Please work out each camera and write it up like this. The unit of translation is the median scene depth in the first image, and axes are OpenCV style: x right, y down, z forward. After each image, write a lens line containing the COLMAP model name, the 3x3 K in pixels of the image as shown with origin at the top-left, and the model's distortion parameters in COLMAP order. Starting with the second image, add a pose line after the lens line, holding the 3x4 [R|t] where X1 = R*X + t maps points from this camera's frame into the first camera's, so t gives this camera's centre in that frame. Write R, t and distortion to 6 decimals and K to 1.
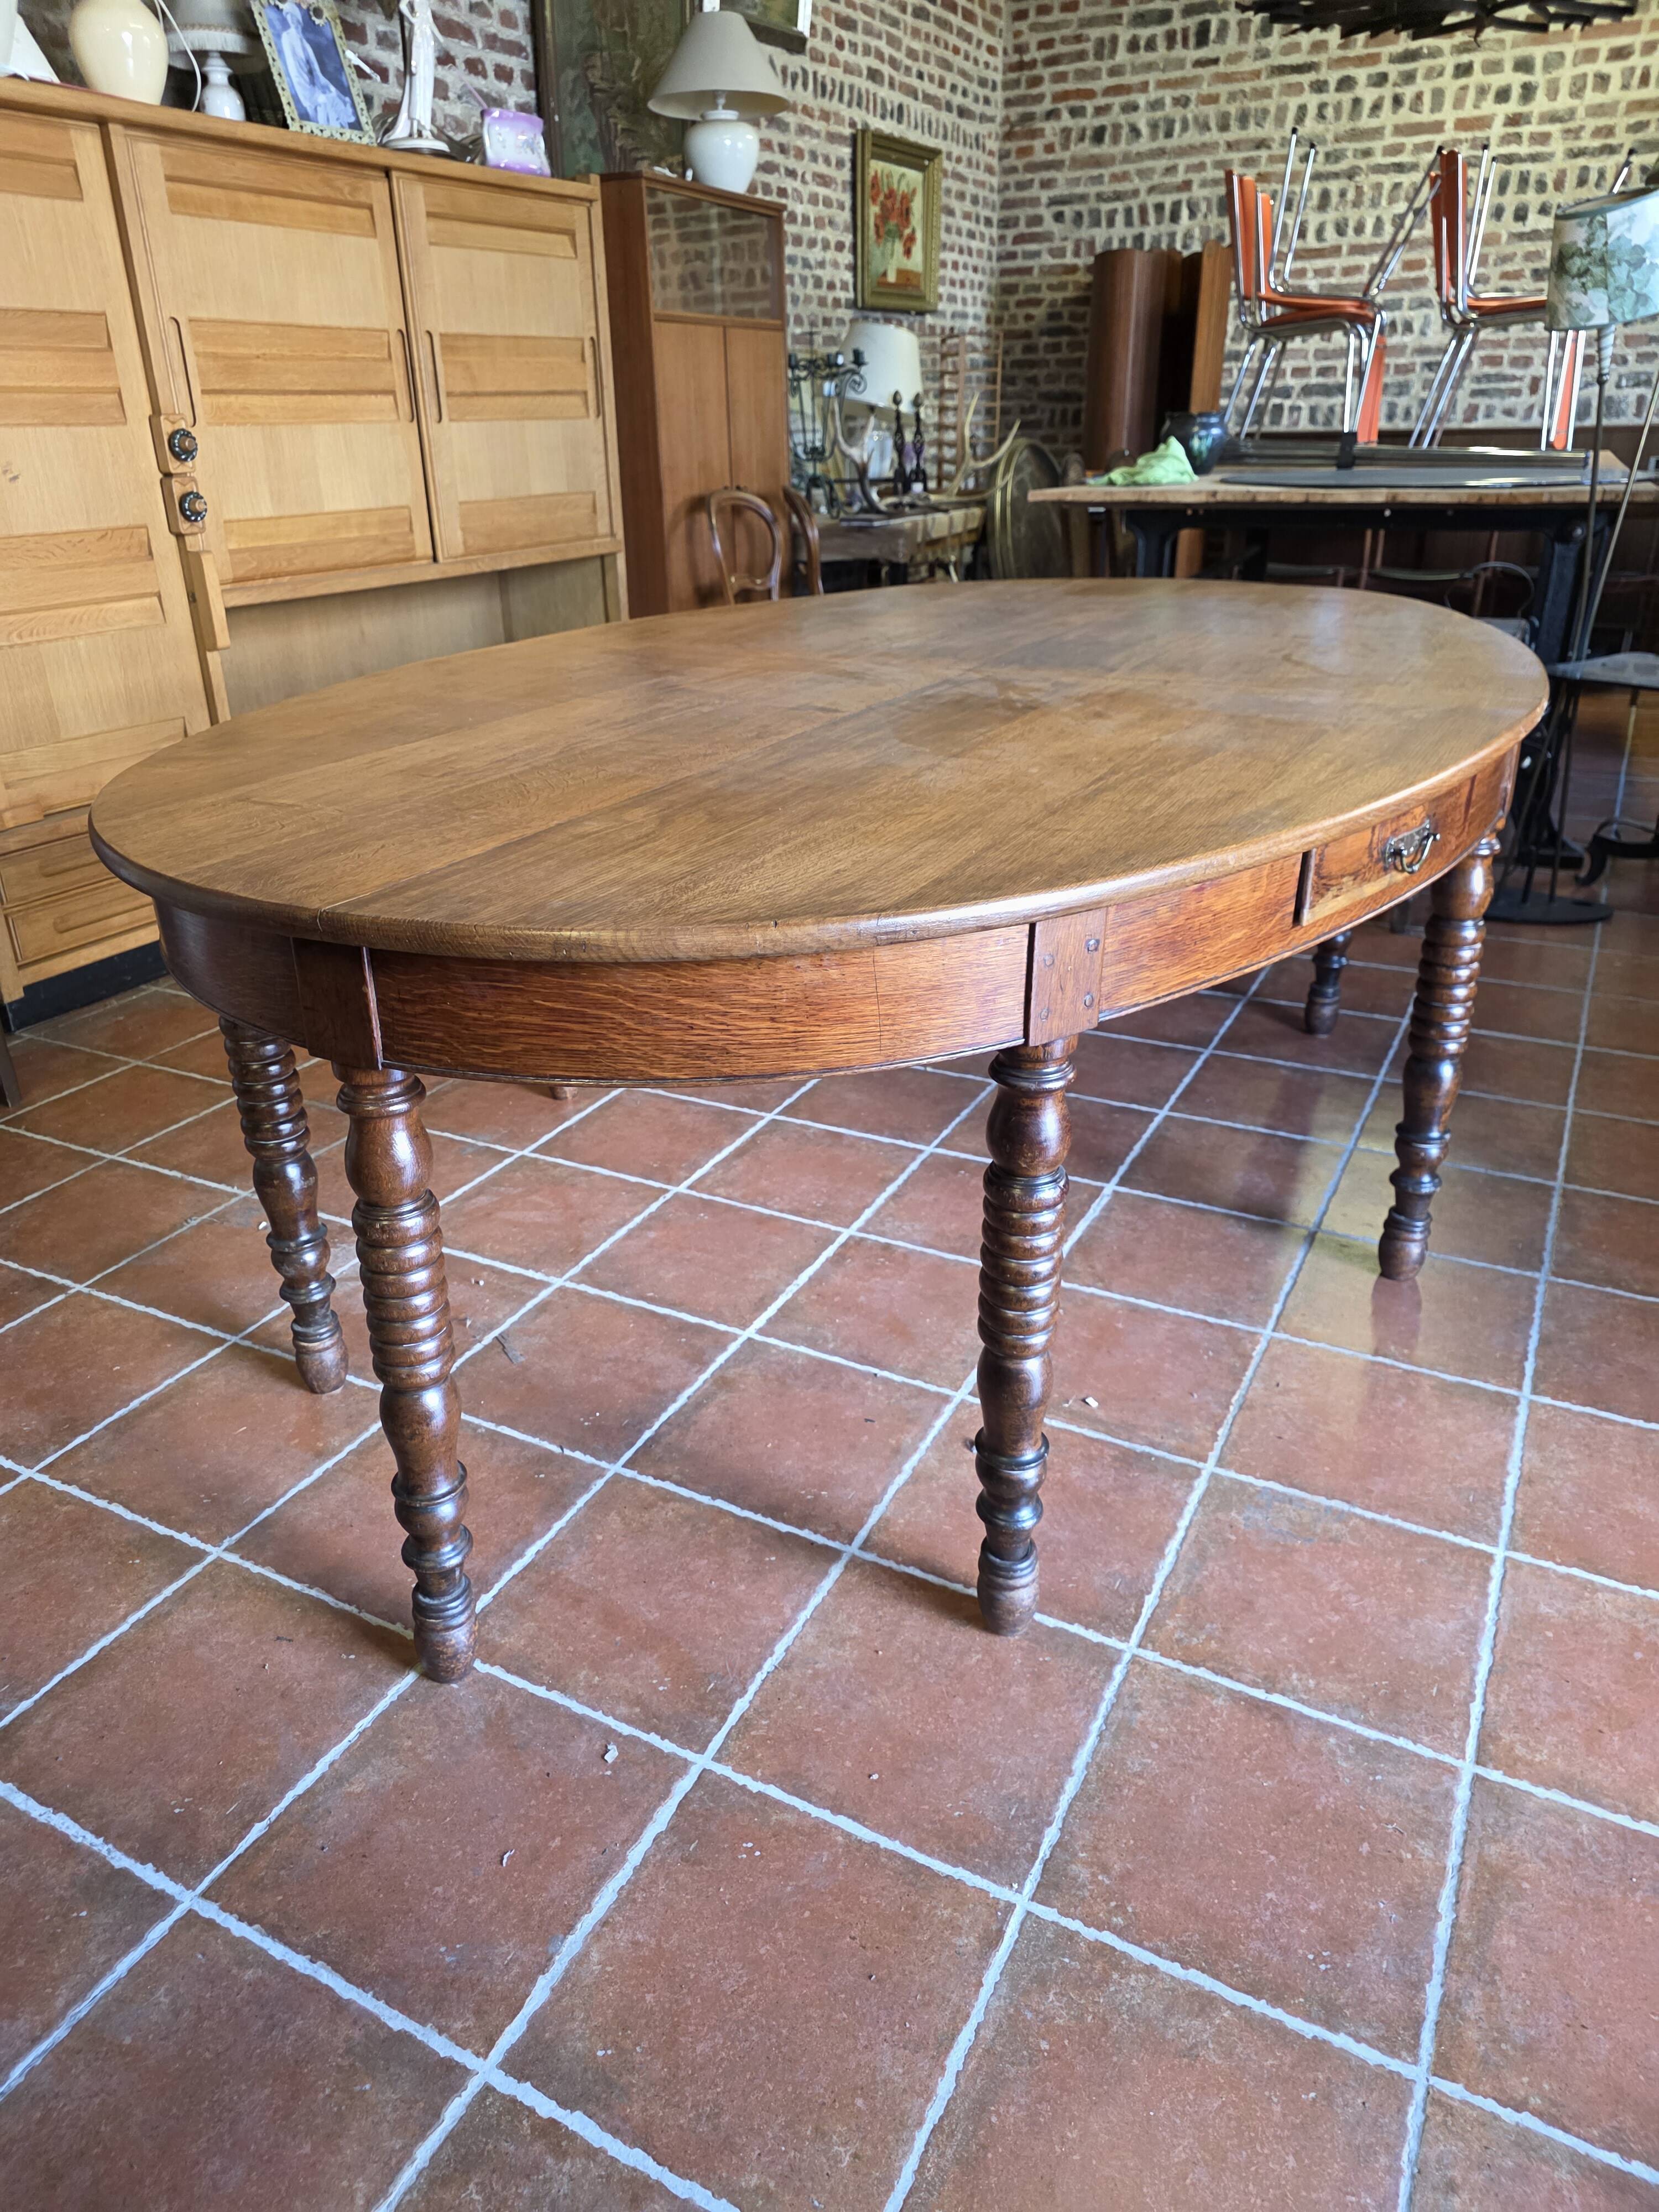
lens RADIAL K [[1495.1, 0, 806.7], [0, 1495.1, 1088.4], [0, 0, 1]] dist [0.039113, -0.027232]
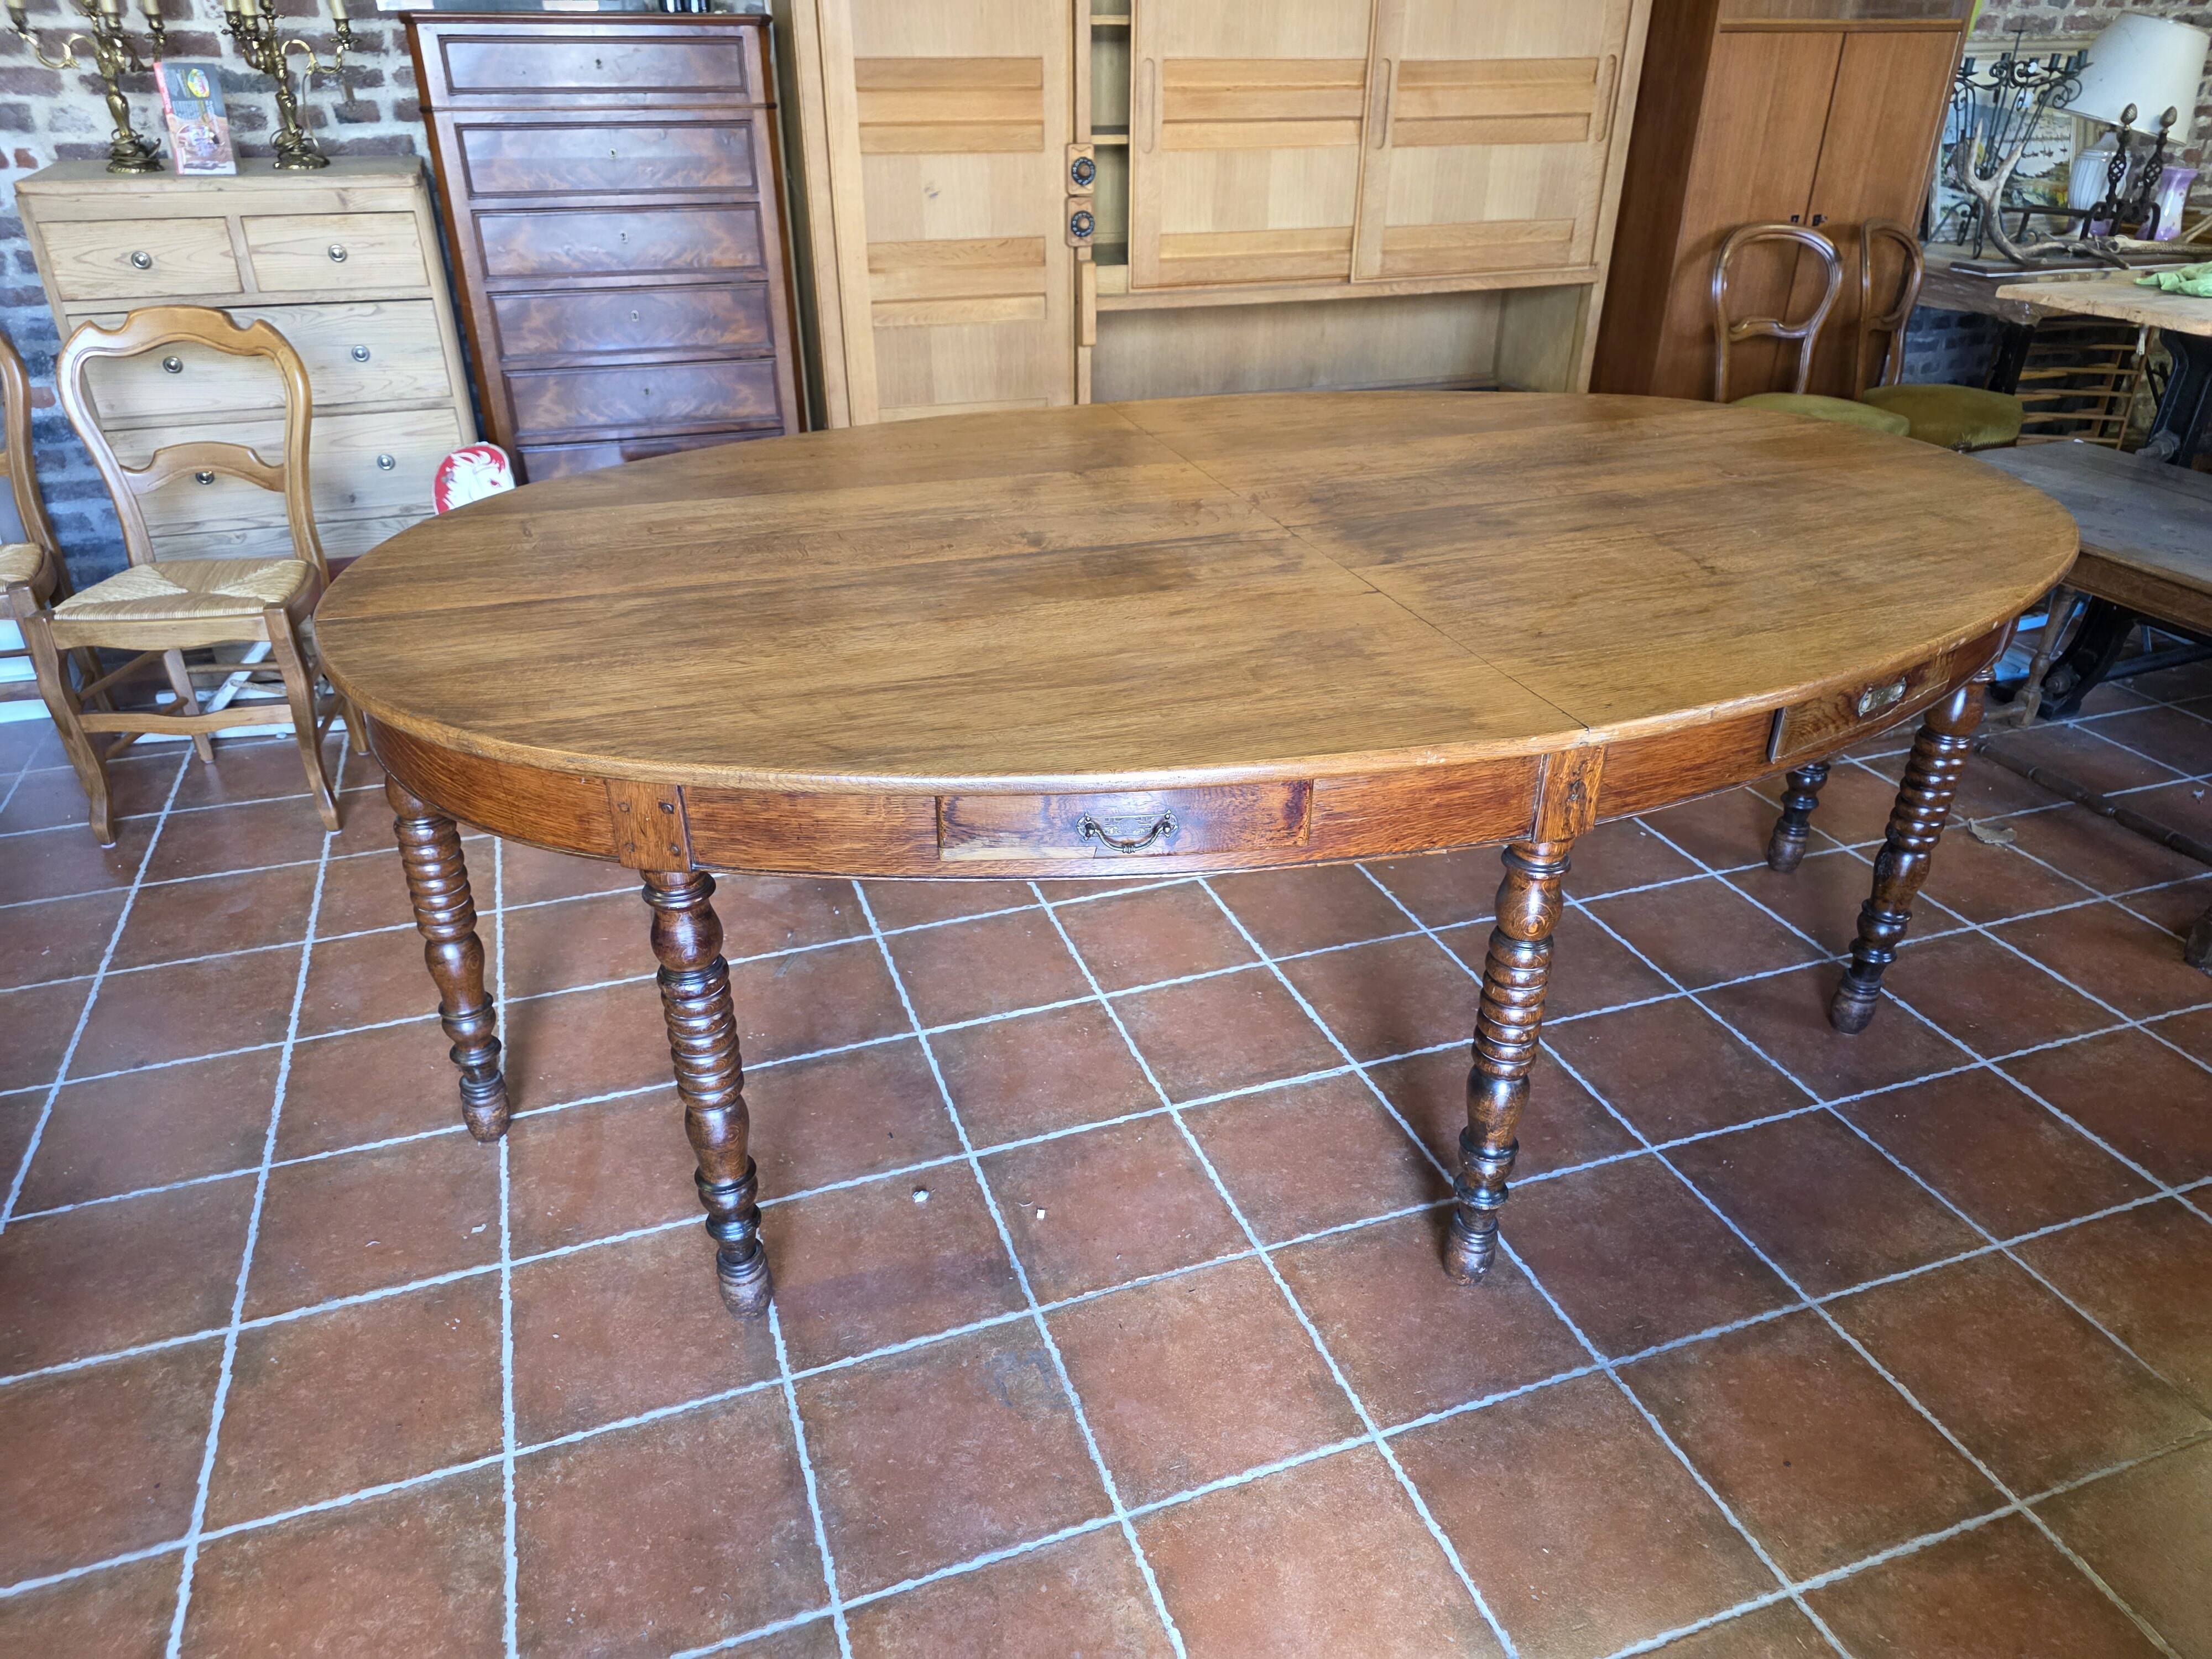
lens RADIAL K [[1495.1, 0, 1103.9], [0, 1495.1, 845.5], [0, 0, 1]] dist [0.039113, -0.027232]
pose [[0.739528, 0.346569, -0.577051, 0.799238], [-0.294063, 0.937478, 0.186175, -0.272441], [0.605495, 0.032008, 0.795205, 0.158835]]
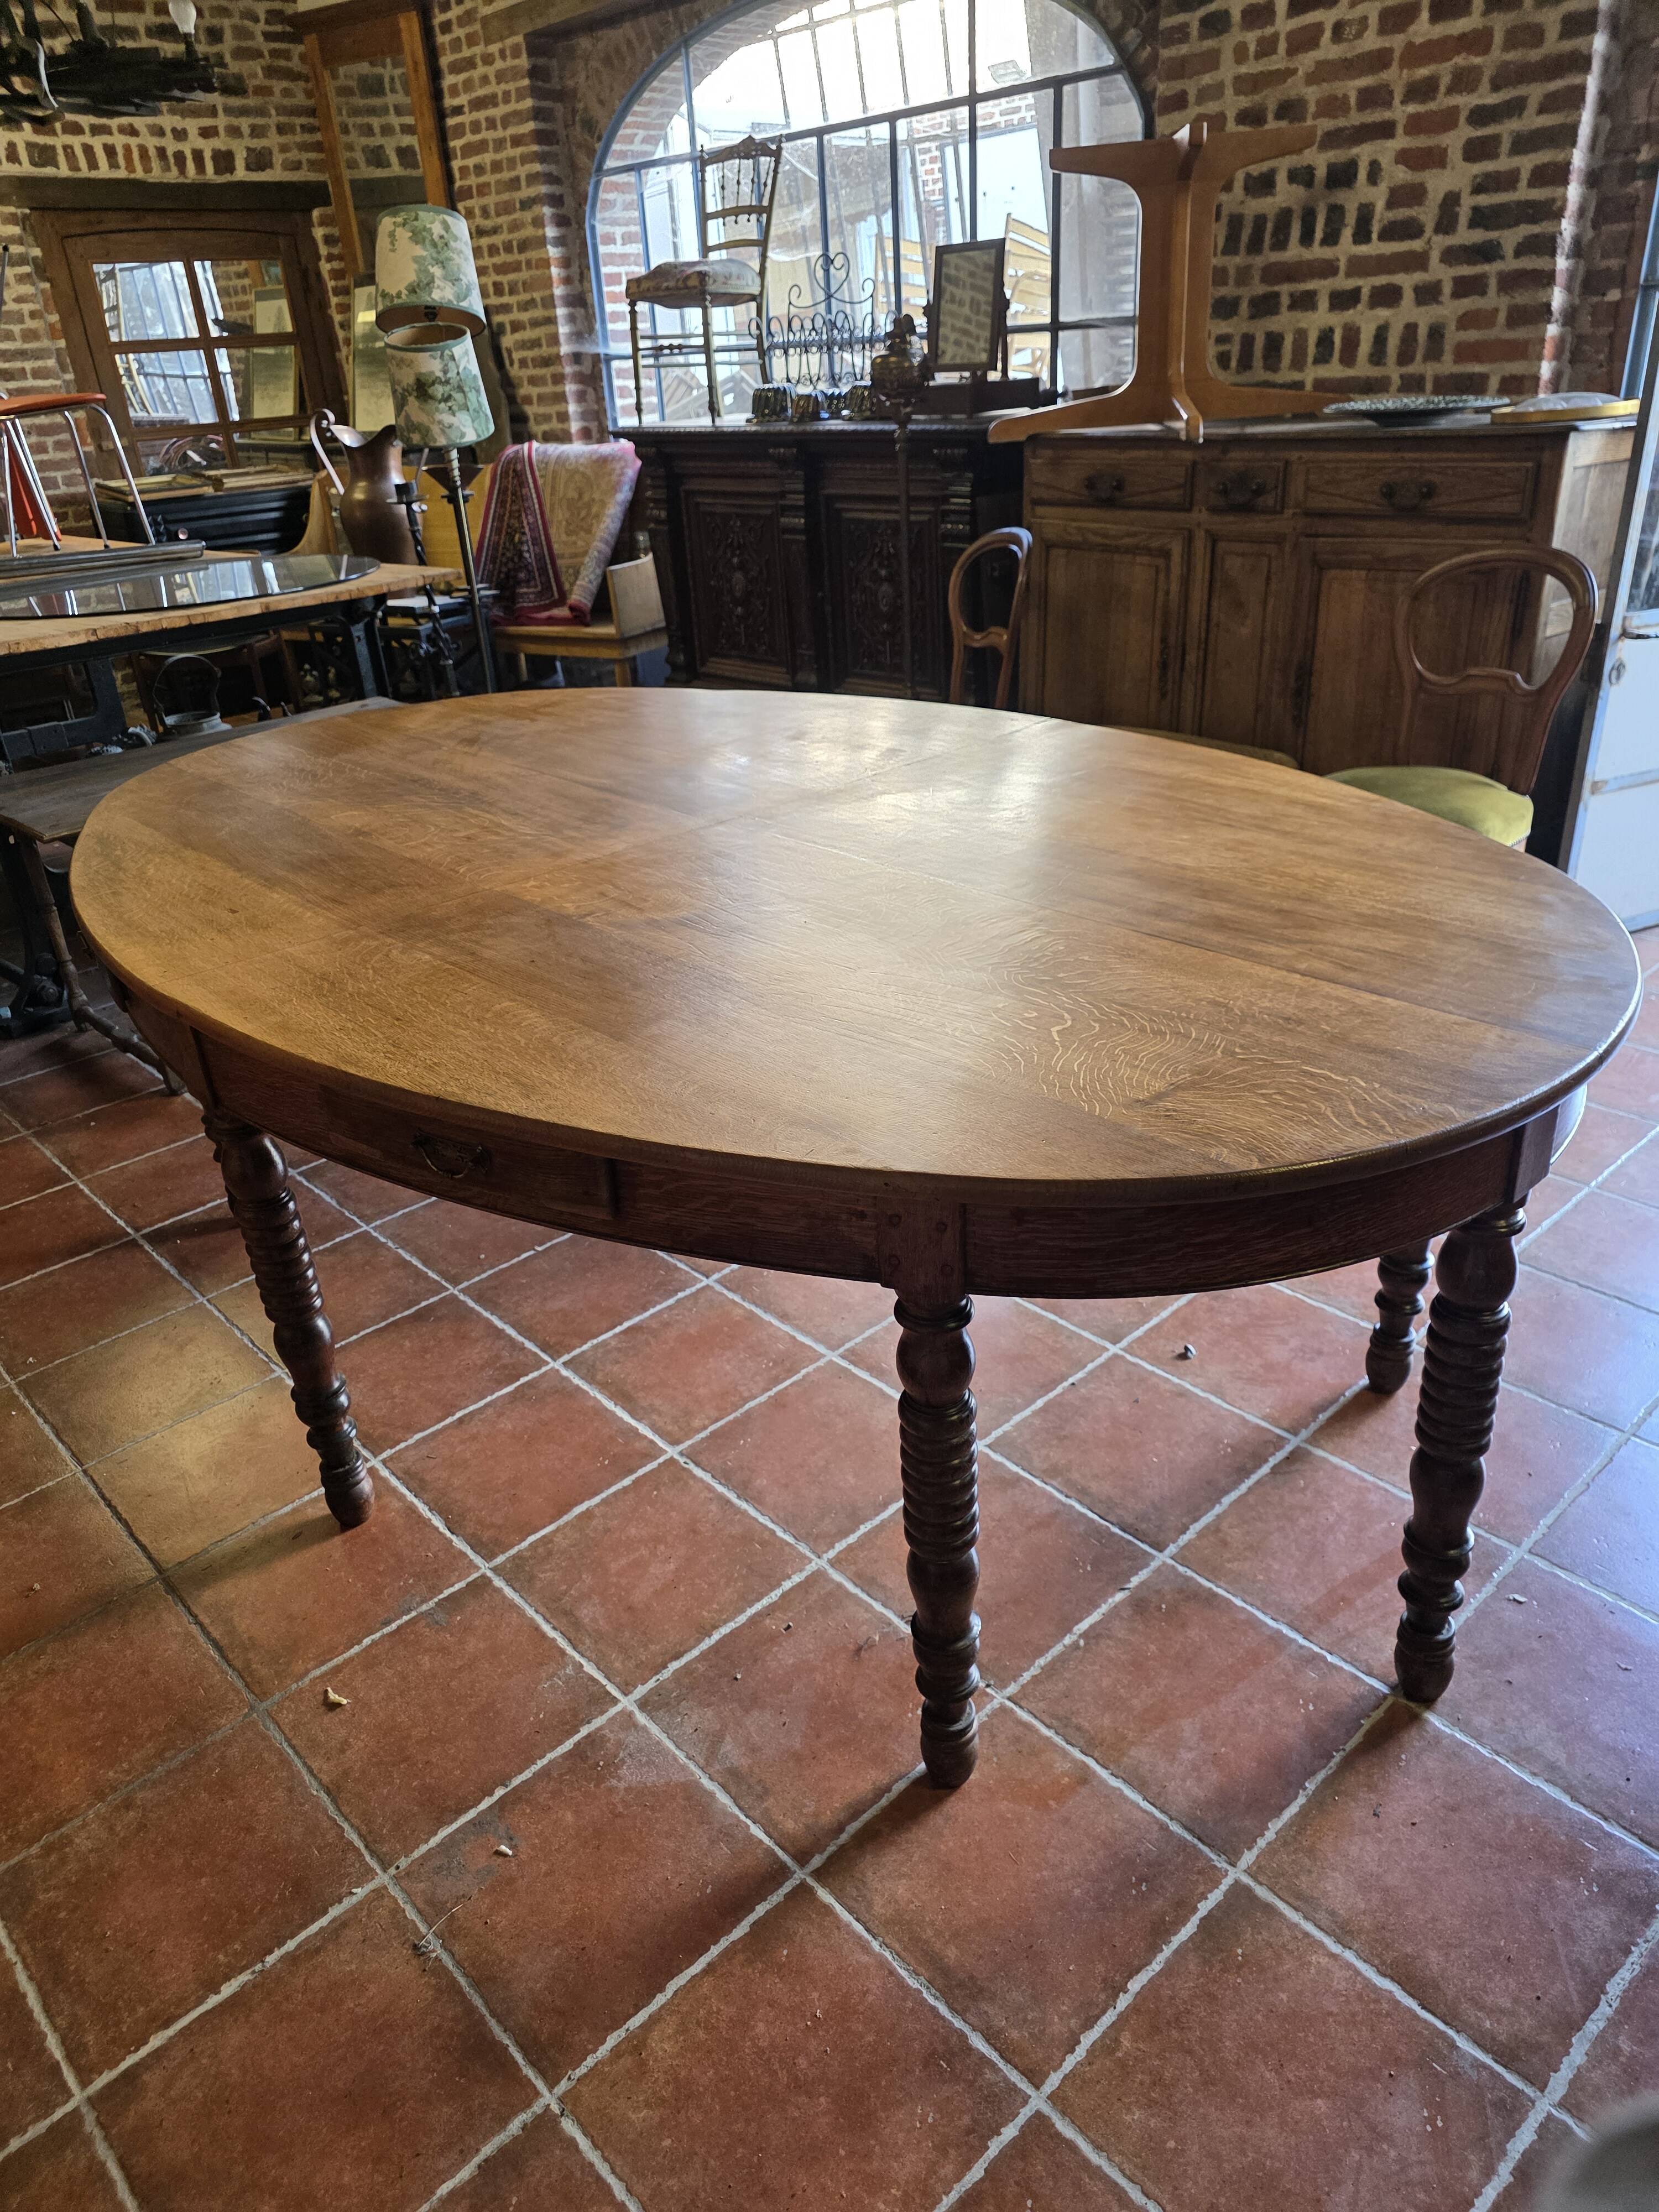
lens RADIAL K [[1495.1, 0, 826.3], [0, 1495.1, 1114.3], [0, 0, 1]] dist [0.039113, -0.027232]
pose [[0.330976, -0.432209, 0.838838, -0.974757], [0.435908, 0.858437, 0.270314, -0.417049], [-0.836922, 0.276189, 0.472526, 0.601509]]
